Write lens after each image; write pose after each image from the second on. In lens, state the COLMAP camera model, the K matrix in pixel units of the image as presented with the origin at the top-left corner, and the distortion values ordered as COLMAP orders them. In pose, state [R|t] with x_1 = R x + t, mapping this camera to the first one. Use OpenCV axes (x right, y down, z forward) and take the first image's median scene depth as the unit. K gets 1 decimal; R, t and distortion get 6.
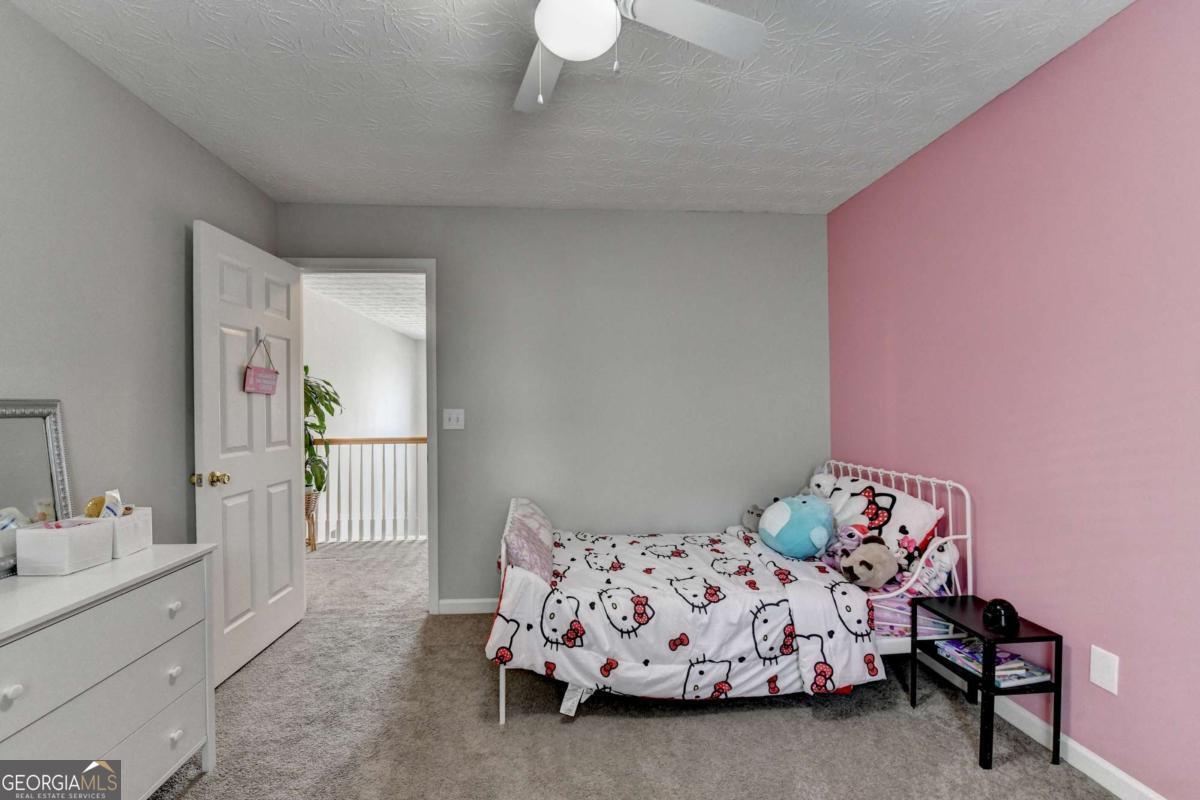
lens RADIAL K [[483.7, 0, 597.3], [0, 483.7, 406.4], [0, 0, 1]] dist [-0.000556, -0.006872]
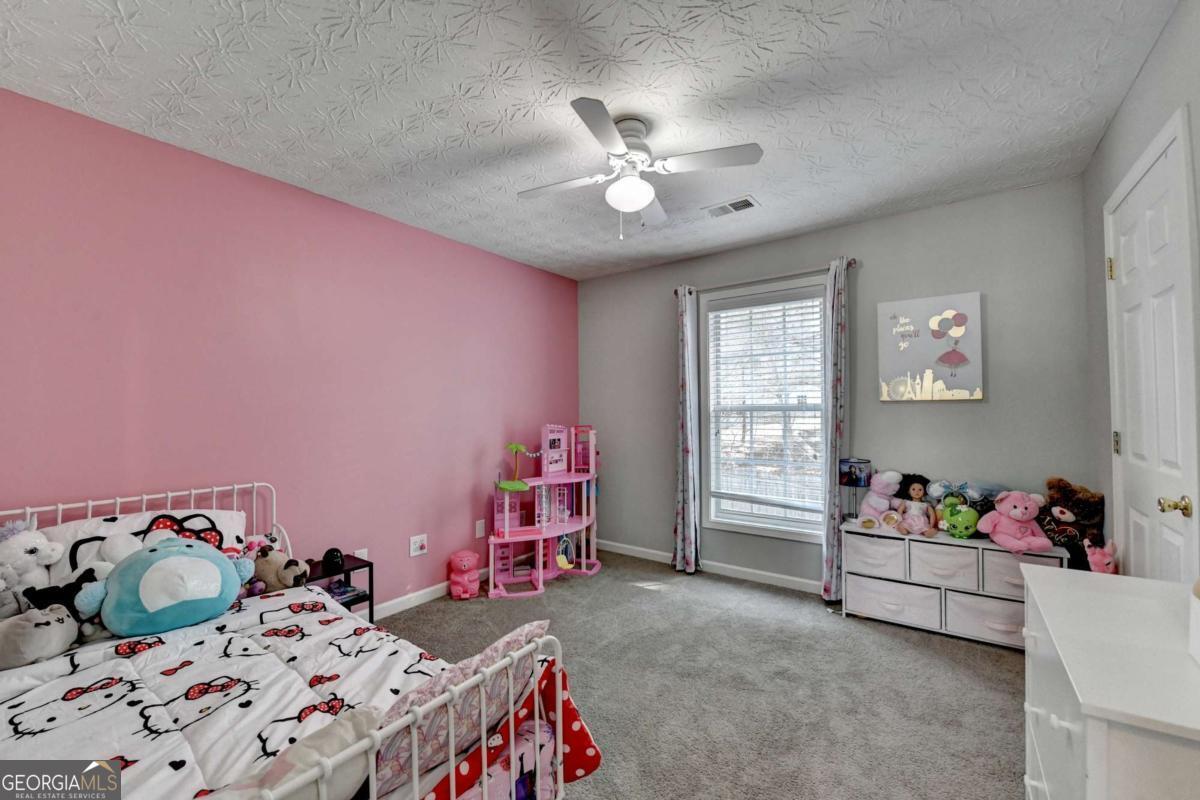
lens RADIAL K [[483.7, 0, 597.3], [0, 483.7, 406.4], [0, 0, 1]] dist [-0.000556, -0.006872]
pose [[-0.758383, 0.017644, 0.651570, -0.550056], [0.009399, 0.999826, -0.016135, 0.002408], [-0.651741, -0.006112, -0.758417, 1.202902]]
